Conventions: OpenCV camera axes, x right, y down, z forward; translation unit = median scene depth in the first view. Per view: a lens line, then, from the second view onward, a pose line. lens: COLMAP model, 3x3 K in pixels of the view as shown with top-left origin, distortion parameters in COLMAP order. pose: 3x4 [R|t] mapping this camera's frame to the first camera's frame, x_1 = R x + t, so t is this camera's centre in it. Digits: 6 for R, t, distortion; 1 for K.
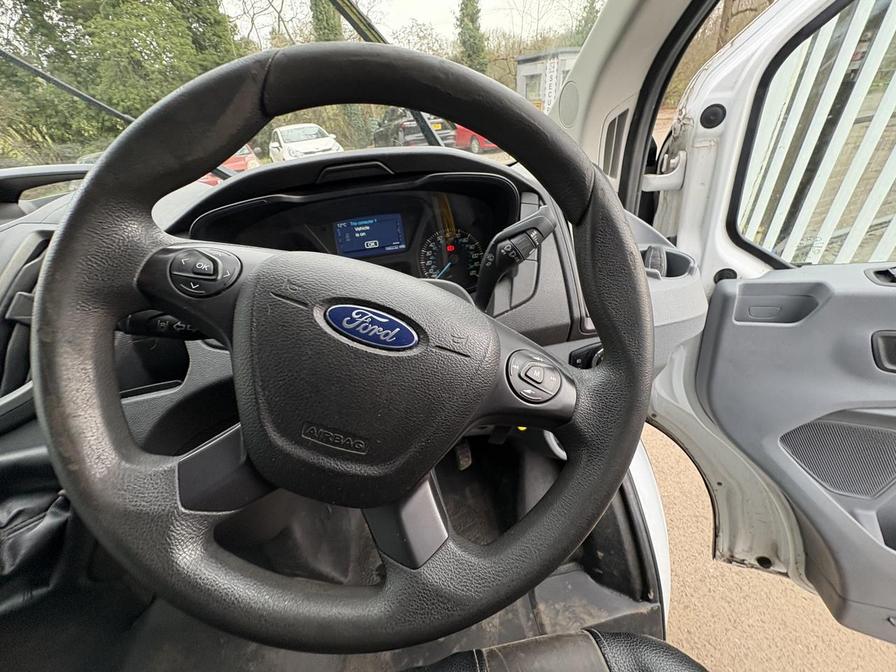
lens RADIAL K [[359.7, 0, 442.0], [0, 359.7, 336.7], [0, 0, 1]] dist [-0.000265, 0.000566]
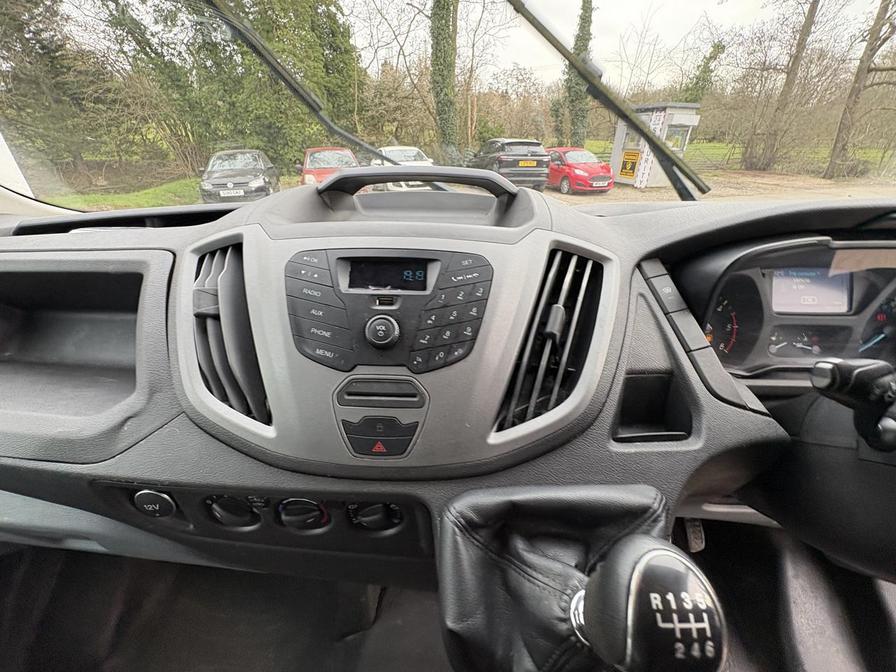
lens RADIAL K [[356.7, 0, 443.6], [0, 356.7, 338.6], [0, 0, 1]] dist [-0.000548, 0.000136]
pose [[0.975215, 0.180690, -0.127699, -0.748116], [-0.188308, 0.980824, -0.050242, 0.032660], [0.116172, 0.073044, 0.990540, 0.051671]]
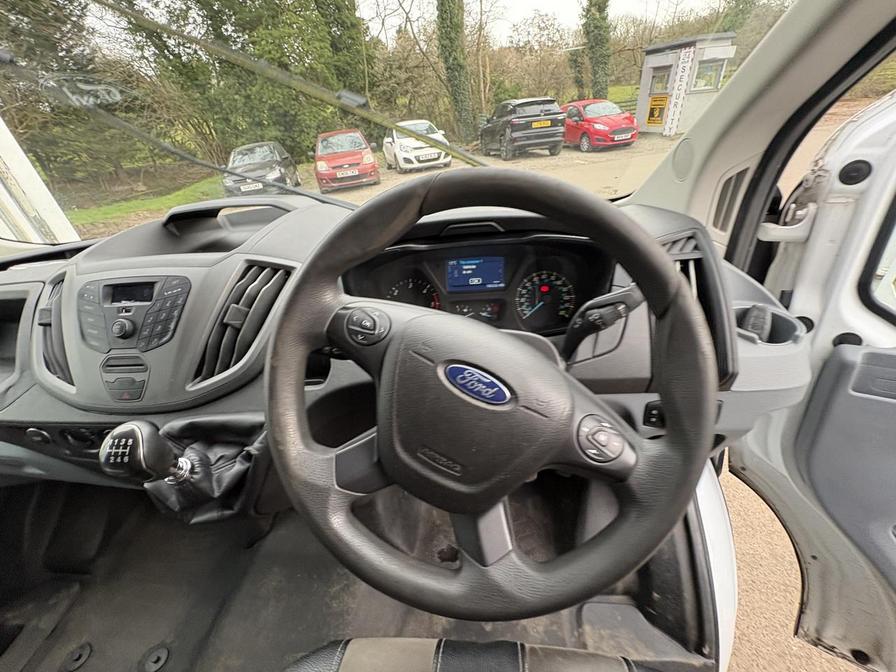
lens RADIAL K [[356.4, 0, 444.5], [0, 356.4, 337.7], [0, 0, 1]] dist [-0.000254, 0.000172]
pose [[0.968558, 0.131100, -0.211444, -0.019637], [-0.127115, 0.991359, 0.032388, -0.081990], [0.213863, -0.004492, 0.976853, -0.118797]]
